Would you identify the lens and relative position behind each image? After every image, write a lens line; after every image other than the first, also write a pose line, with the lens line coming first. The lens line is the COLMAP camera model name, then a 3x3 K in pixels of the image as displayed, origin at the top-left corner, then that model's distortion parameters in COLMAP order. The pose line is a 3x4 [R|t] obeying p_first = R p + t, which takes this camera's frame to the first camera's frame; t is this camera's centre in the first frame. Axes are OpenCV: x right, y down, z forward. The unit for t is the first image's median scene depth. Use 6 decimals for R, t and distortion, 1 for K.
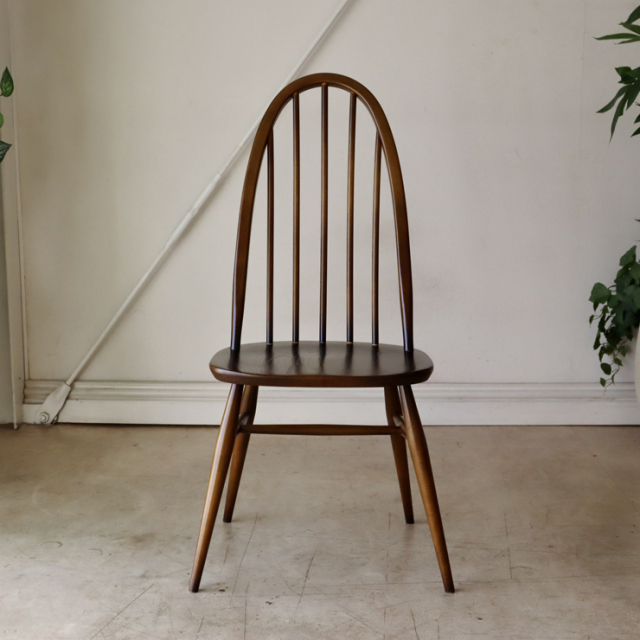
lens RADIAL K [[1186.4, 0, 317.7], [0, 1186.4, 322.7], [0, 0, 1]] dist [-0.023190, 0.000000]
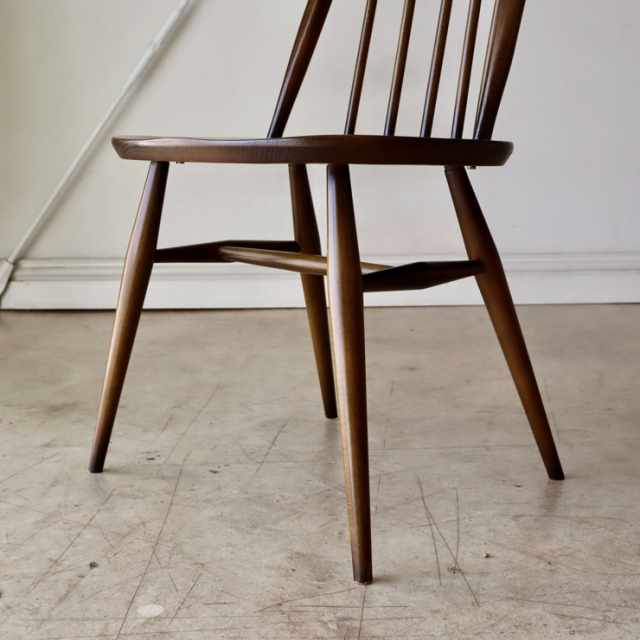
lens RADIAL K [[1113.3, 0, 317.0], [0, 1113.3, 326.0], [0, 0, 1]] dist [-0.046052, 0.000000]
pose [[0.999605, -0.014022, -0.024339, 0.027471], [0.014206, 0.999872, 0.007423, 0.109369], [0.024232, -0.007766, 0.999676, 0.258973]]
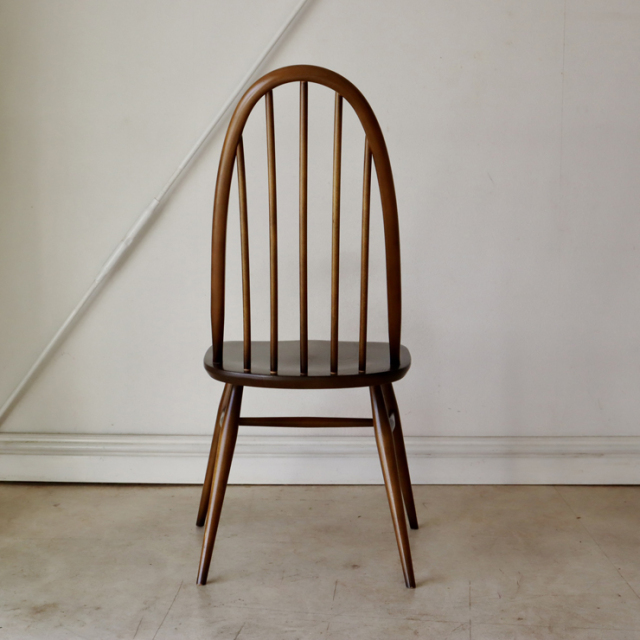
lens RADIAL K [[1248.8, 0, 324.4], [0, 1248.8, 318.4], [0, 0, 1]] dist [0.011955, 0.000000]
pose [[0.999958, 0.003380, 0.008541, 0.039909], [-0.002846, 0.998087, -0.061755, 0.024194], [-0.008733, 0.061728, 0.998055, 0.074164]]
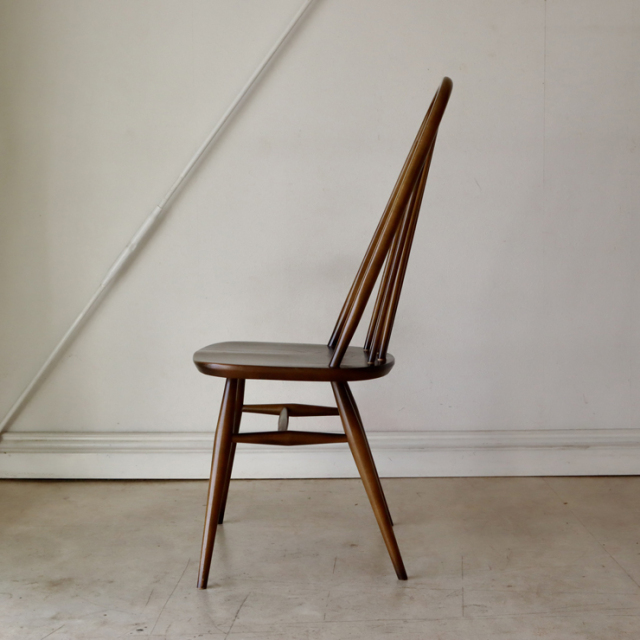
lens RADIAL K [[1251.8, 0, 320.2], [0, 1251.8, 320.5], [0, 0, 1]] dist [0.014581, 0.000000]
pose [[0.999902, -0.007171, 0.011997, 0.035323], [0.008208, 0.996024, -0.088703, 0.059355], [-0.011313, 0.088792, 0.995986, 0.024022]]
